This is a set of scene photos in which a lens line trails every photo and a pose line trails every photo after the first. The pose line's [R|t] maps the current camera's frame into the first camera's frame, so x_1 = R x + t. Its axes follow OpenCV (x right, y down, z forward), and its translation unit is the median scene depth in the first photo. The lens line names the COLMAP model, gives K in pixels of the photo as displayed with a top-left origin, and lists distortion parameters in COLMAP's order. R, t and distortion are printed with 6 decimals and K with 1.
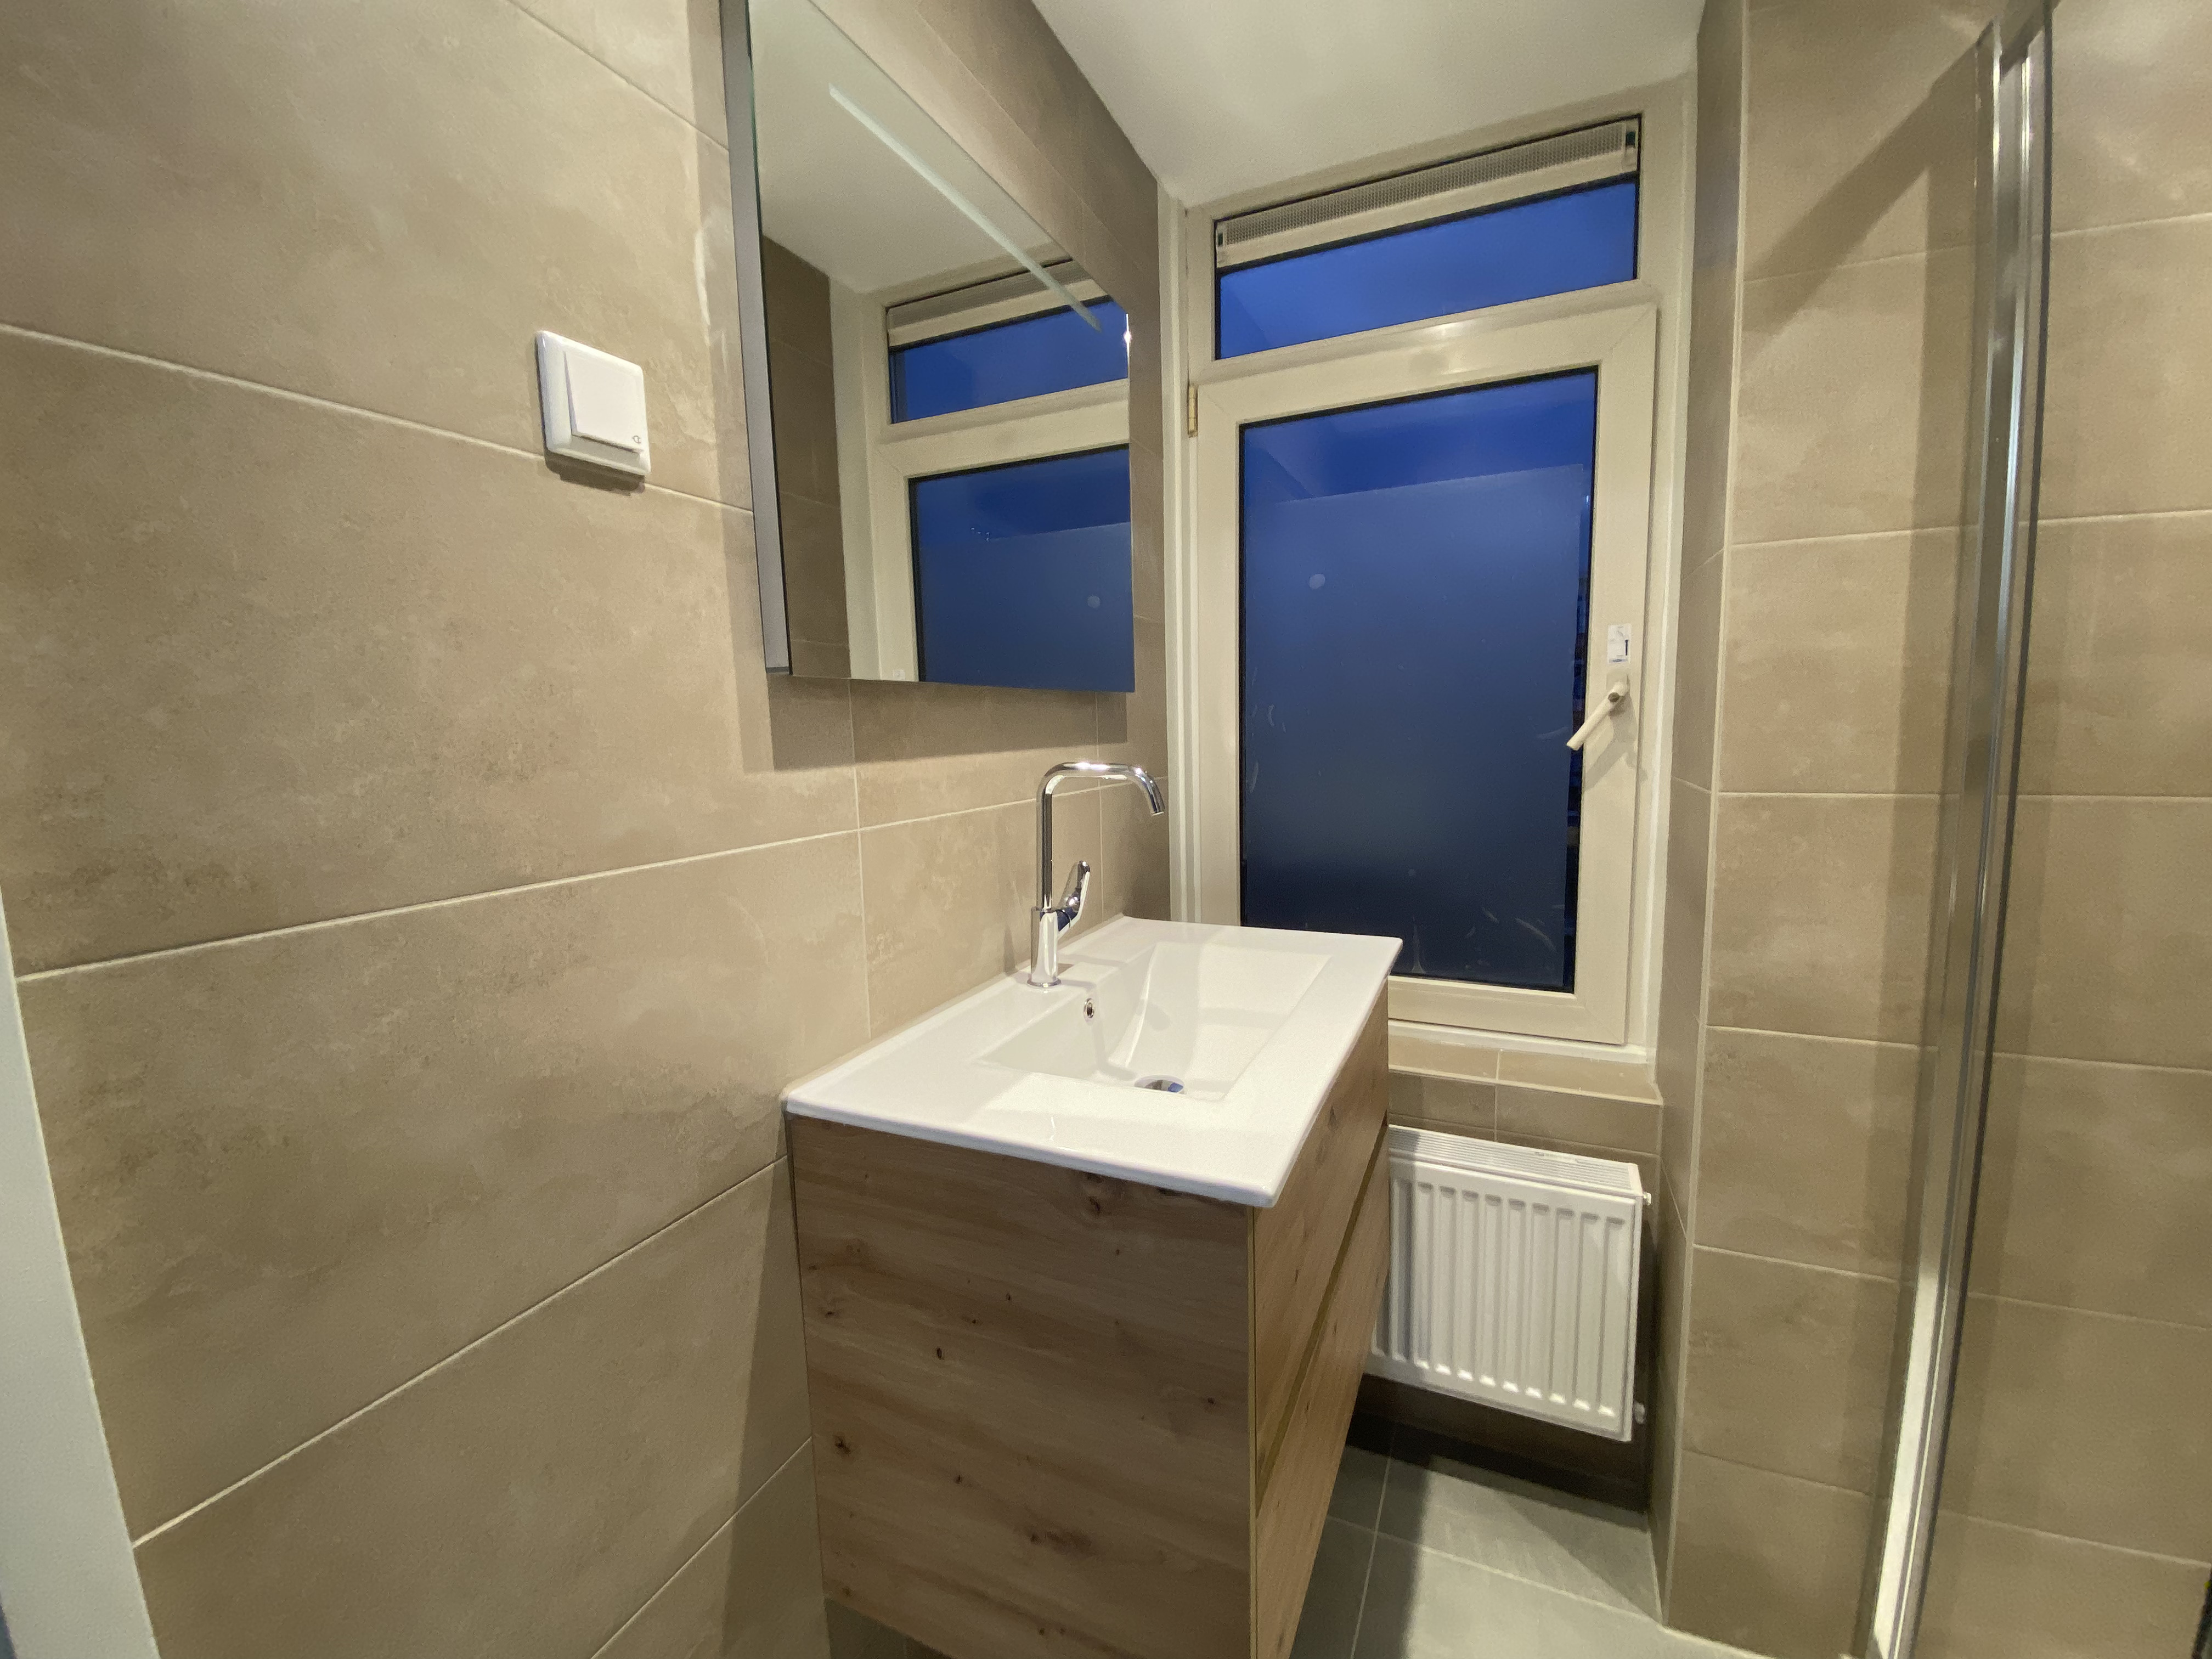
lens RADIAL K [[906.1, 0, 1106.0], [0, 906.1, 829.5], [0, 0, 1]] dist [0.036181, -0.028576]
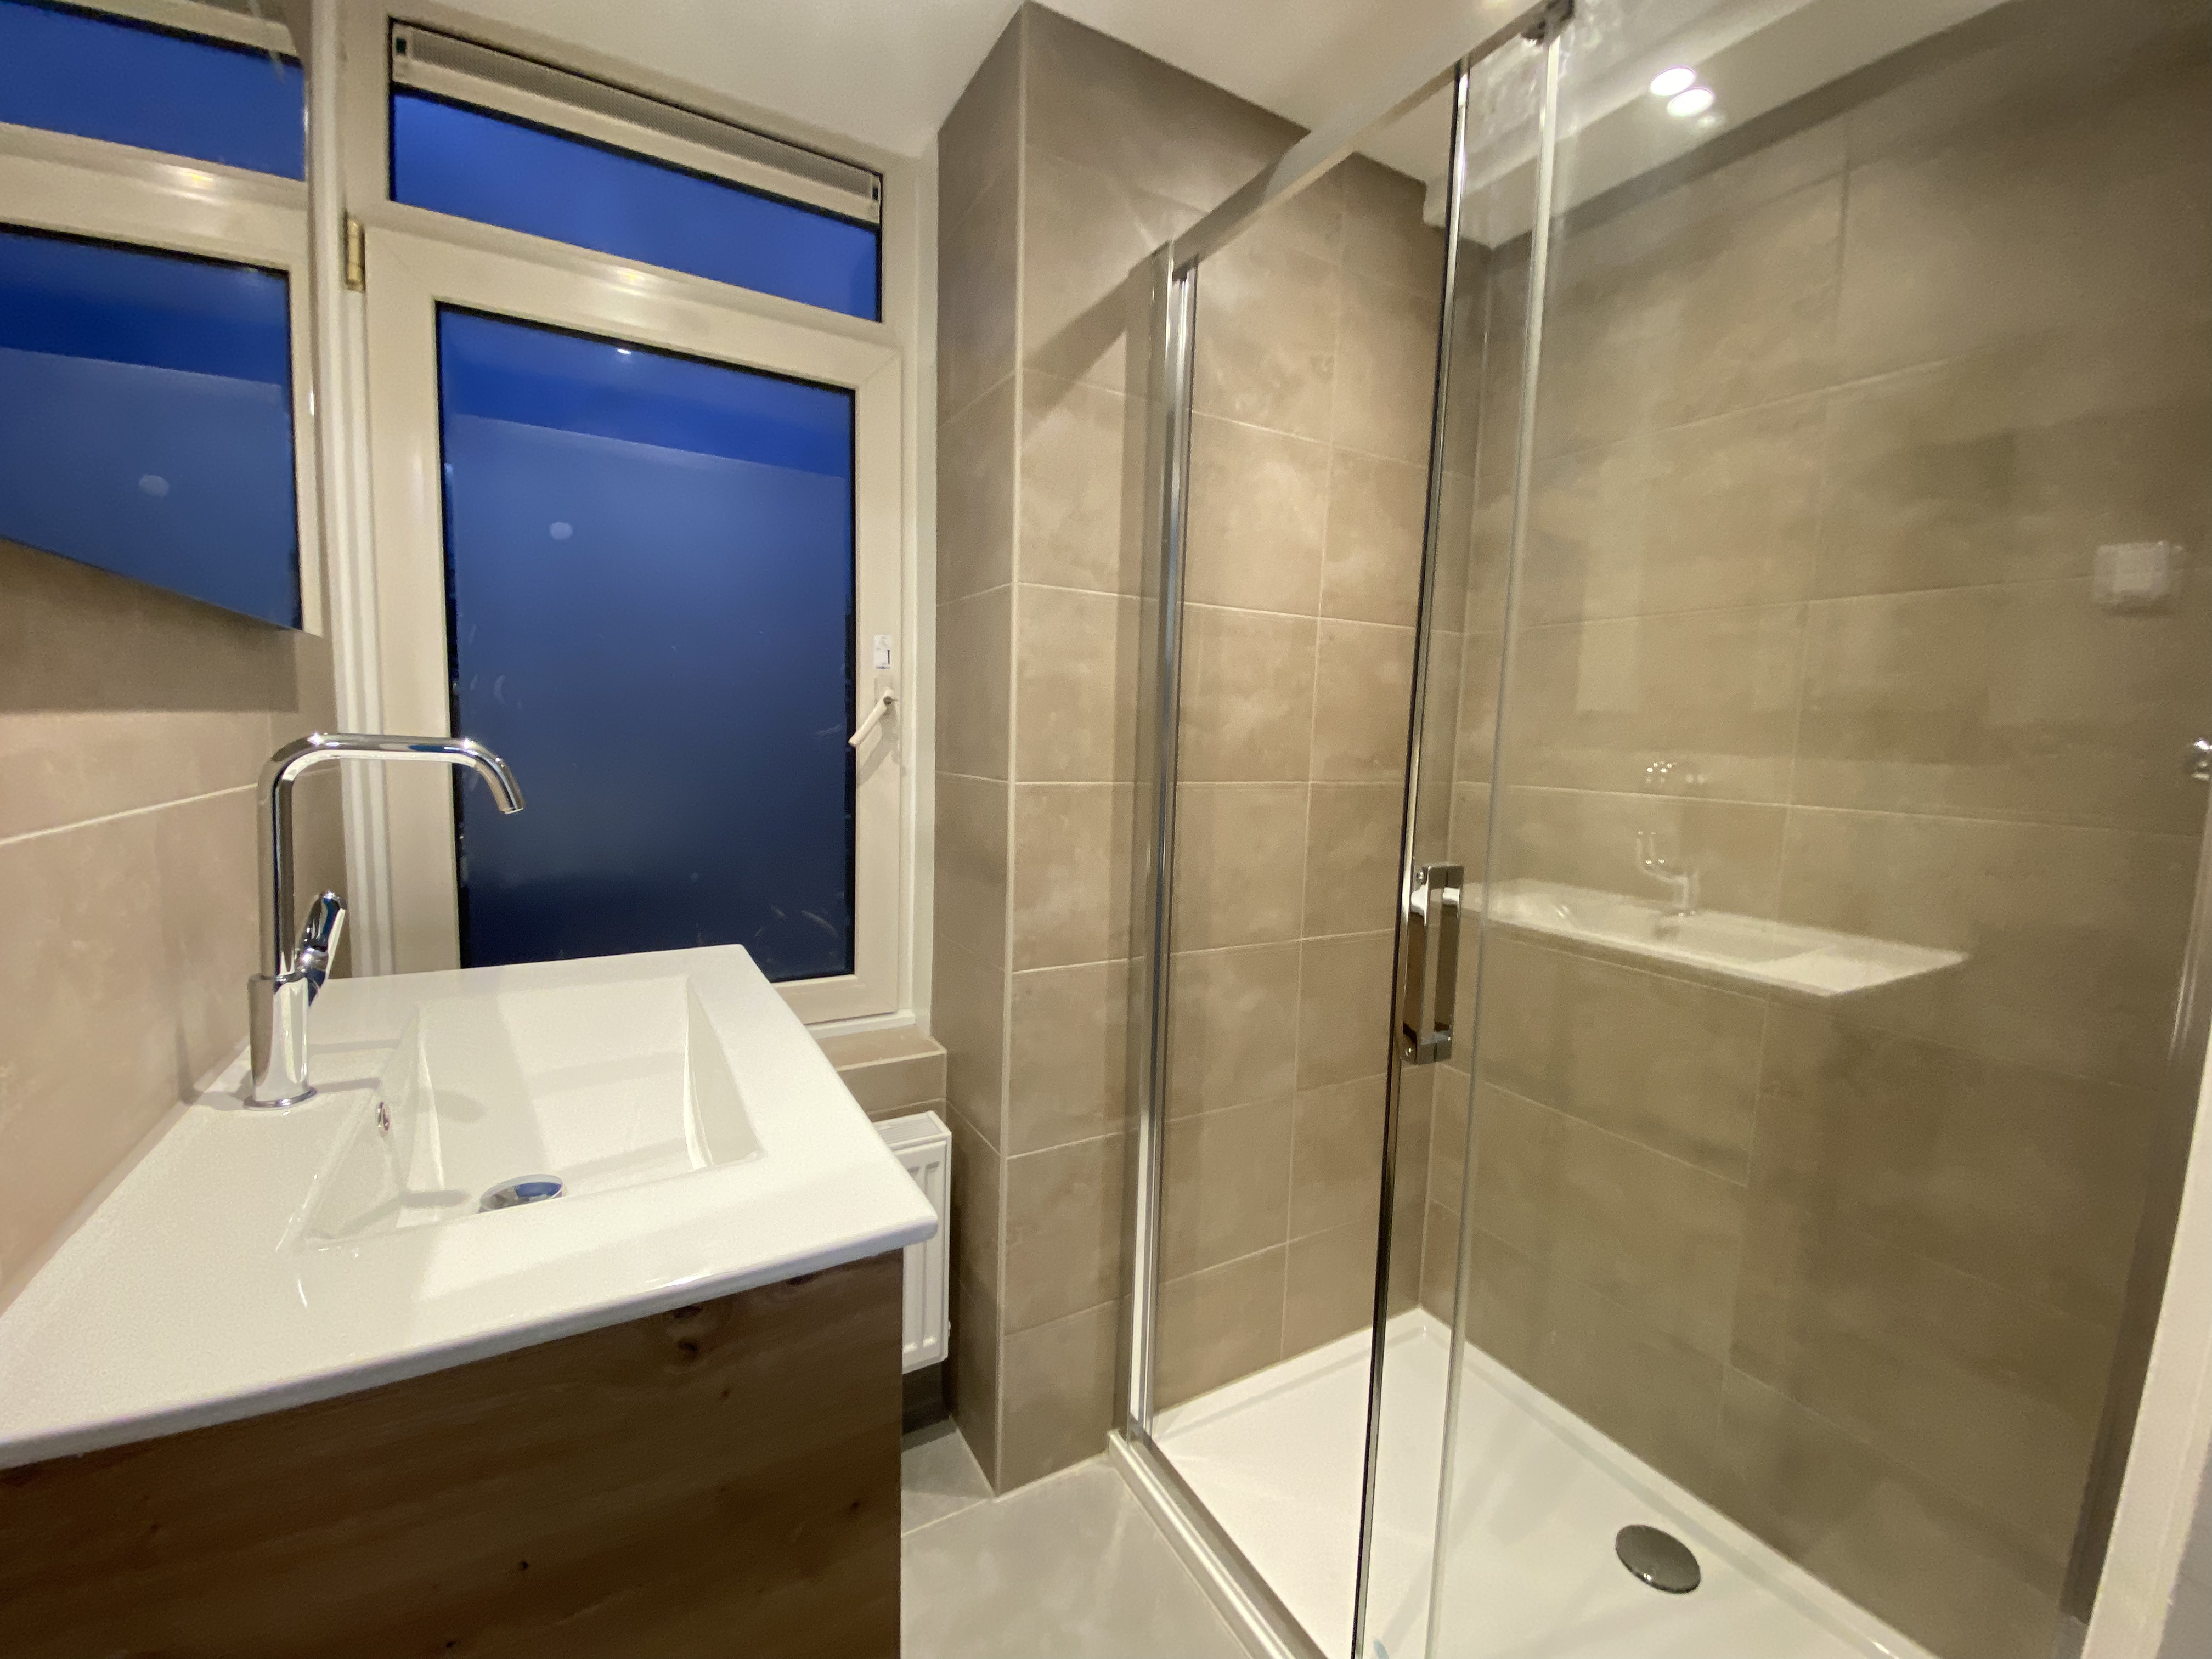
lens RADIAL K [[906.1, 0, 1106.0], [0, 906.1, 829.5], [0, 0, 1]] dist [0.036181, -0.028576]
pose [[0.579291, -0.046535, 0.813791, -0.242521], [0.051034, 0.998481, 0.020768, 0.003415], [-0.813522, 0.029500, 0.580786, 0.186773]]
